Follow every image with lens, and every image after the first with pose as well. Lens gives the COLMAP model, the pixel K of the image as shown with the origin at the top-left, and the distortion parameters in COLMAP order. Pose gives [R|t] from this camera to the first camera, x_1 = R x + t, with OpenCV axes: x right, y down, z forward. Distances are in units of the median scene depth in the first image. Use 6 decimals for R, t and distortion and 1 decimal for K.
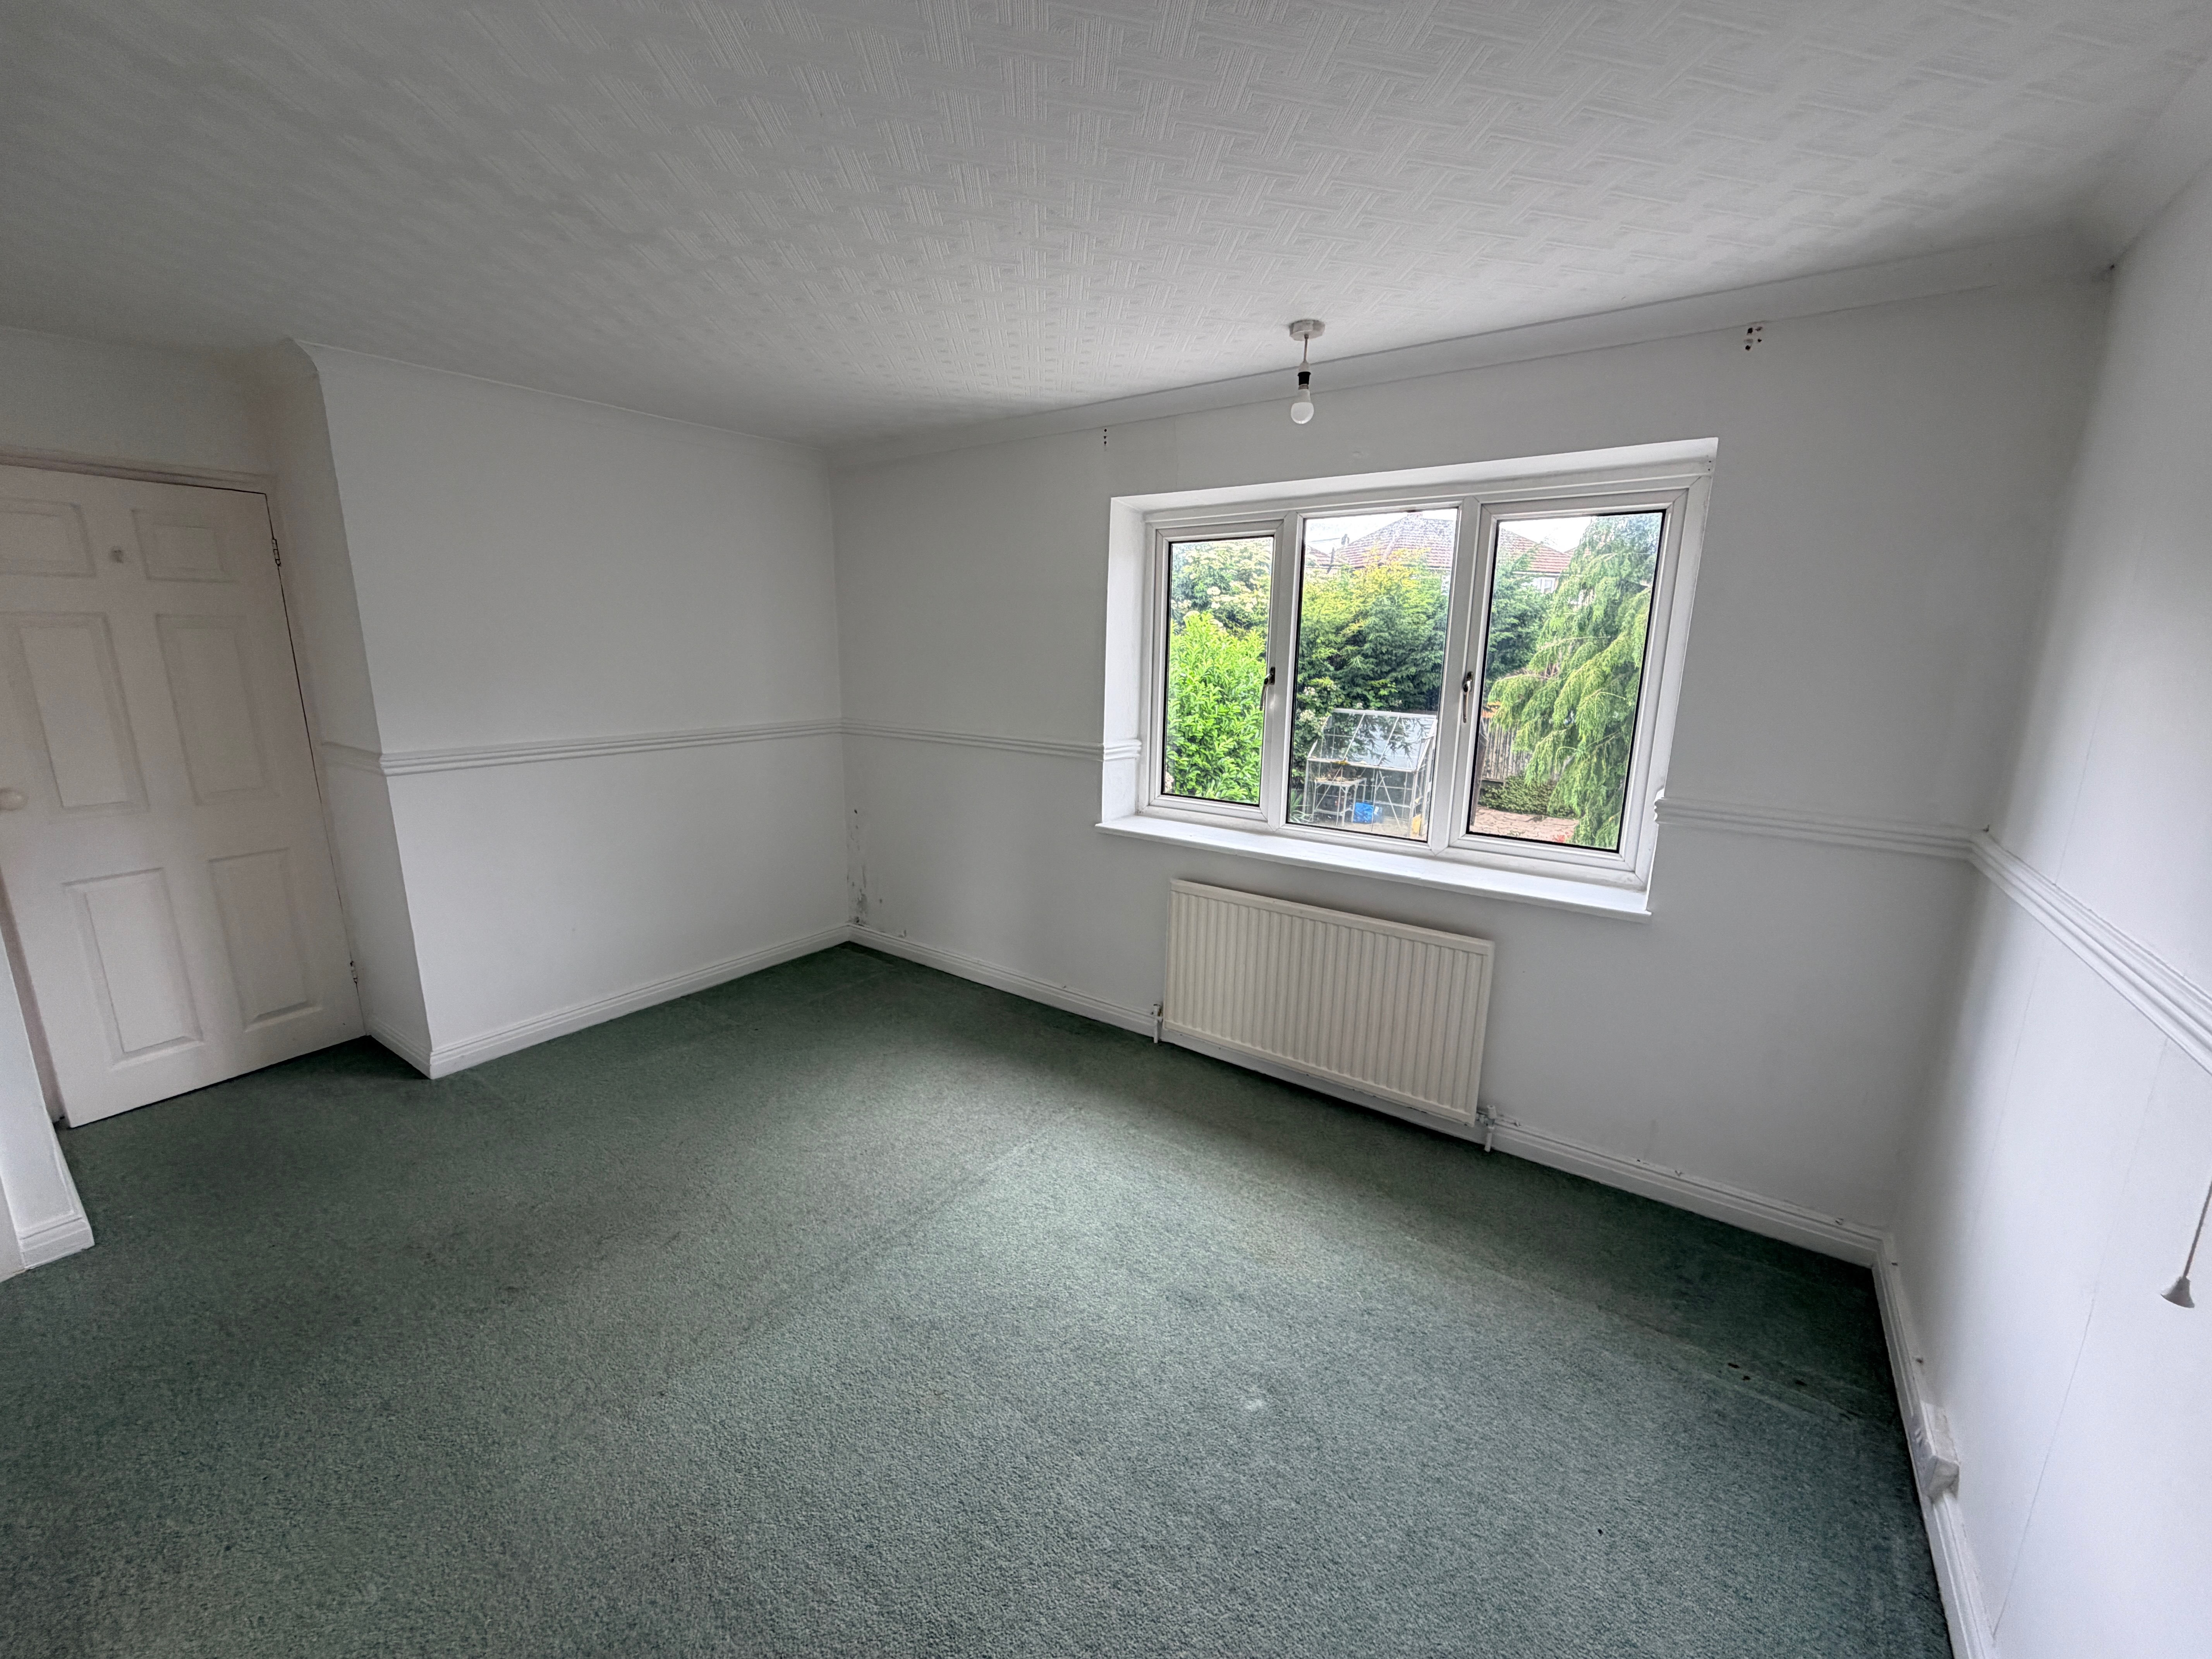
lens RADIAL K [[883.6, 0, 1089.6], [0, 883.6, 831.5], [0, 0, 1]] dist [-0.004343, 0.000103]
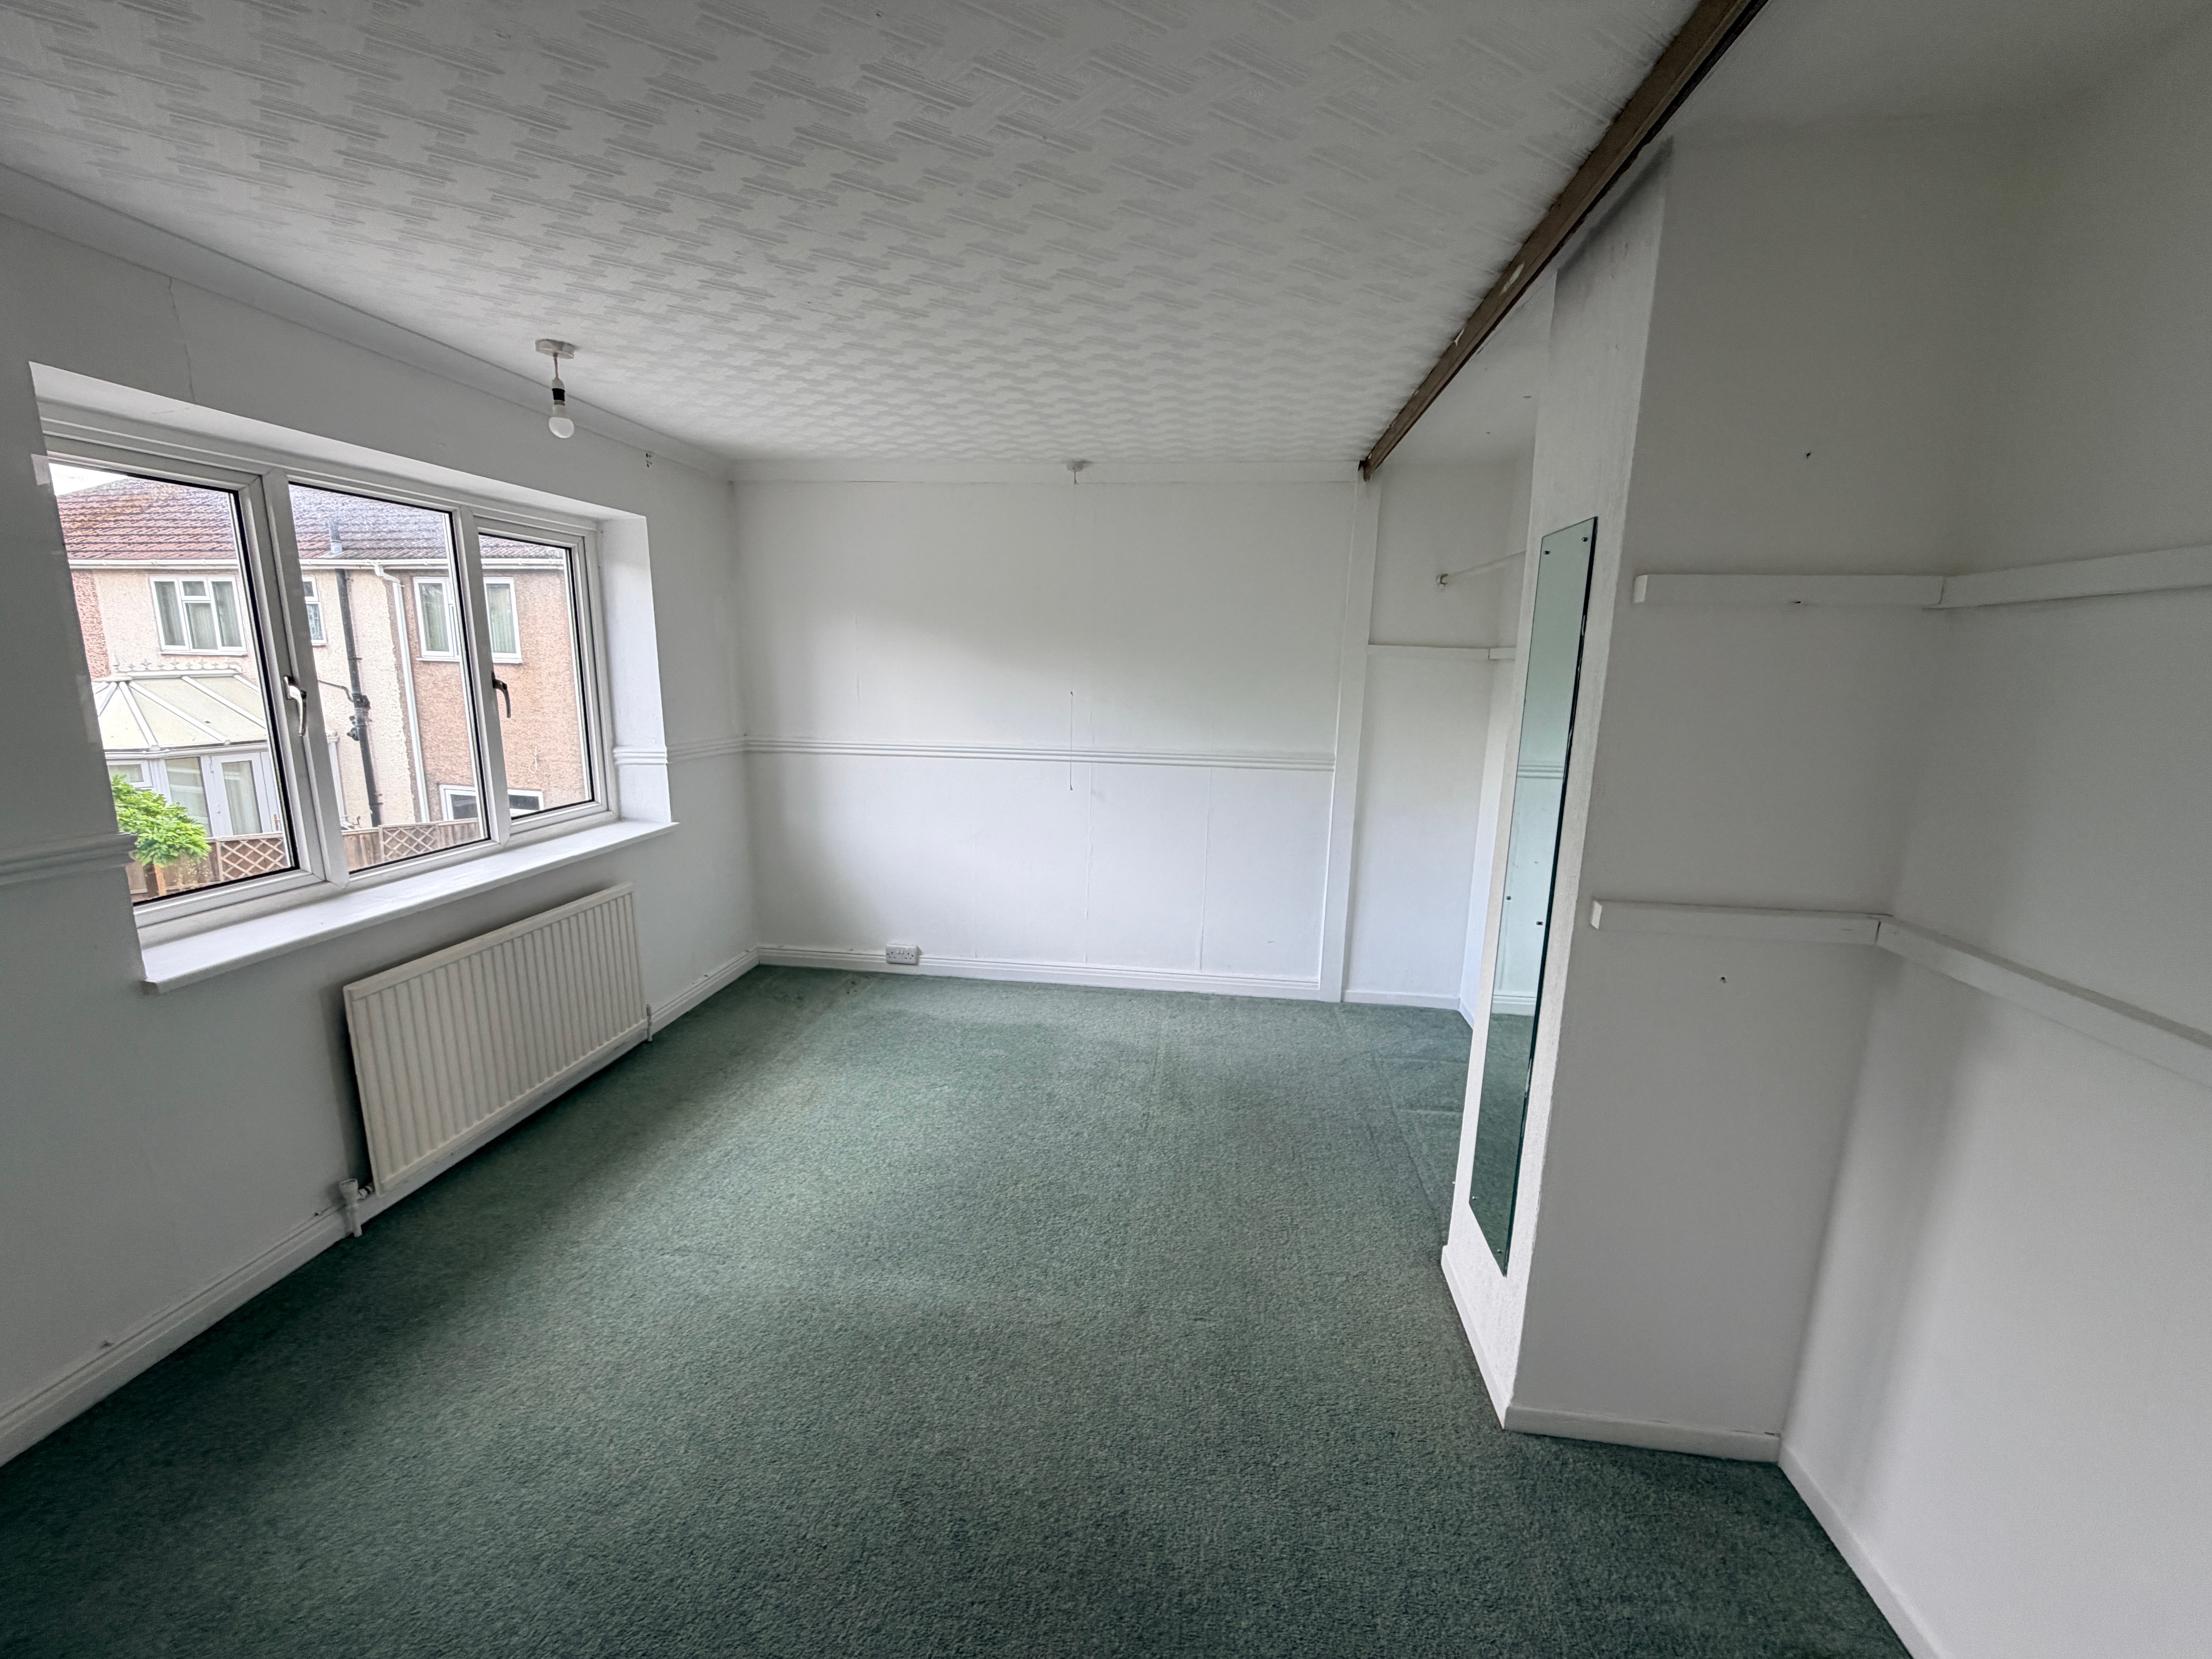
lens RADIAL K [[883.6, 0, 1090.7], [0, 883.6, 829.9], [0, 0, 1]] dist [-0.004343, 0.000103]
pose [[-0.468856, -0.189110, 0.862793, -1.019294], [0.172762, 0.938311, 0.299544, -0.226955], [-0.866214, 0.289501, -0.407262, 0.998313]]
